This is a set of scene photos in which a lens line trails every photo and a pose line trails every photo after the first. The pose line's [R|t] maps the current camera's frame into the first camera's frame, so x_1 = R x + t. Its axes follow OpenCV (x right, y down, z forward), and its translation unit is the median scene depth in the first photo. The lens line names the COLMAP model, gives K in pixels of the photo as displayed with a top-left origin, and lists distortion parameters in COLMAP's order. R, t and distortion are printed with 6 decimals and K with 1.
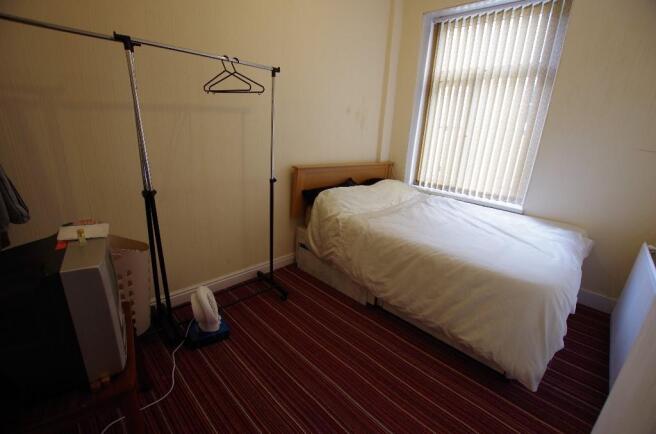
lens RADIAL K [[284.6, 0, 328.0], [0, 284.6, 217.0], [0, 0, 1]] dist [-0.042399, -0.000194]
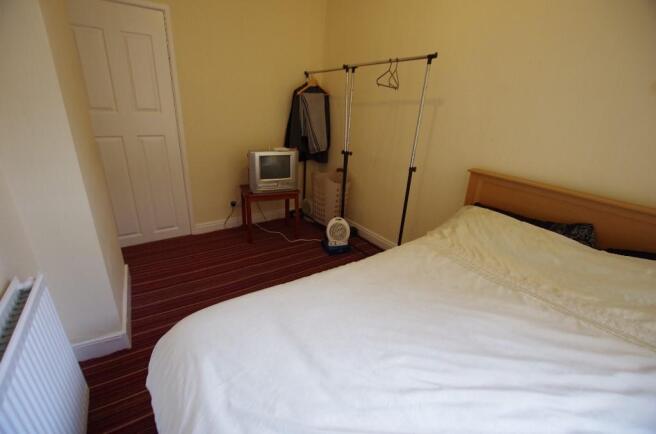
lens RADIAL K [[284.6, 0, 328.0], [0, 284.6, 217.0], [0, 0, 1]] dist [-0.042399, -0.000194]
pose [[-0.166789, 0.291074, -0.942049, 0.936988], [-0.341888, 0.879084, 0.332150, -0.234773], [0.924821, 0.377475, -0.047106, 0.923100]]
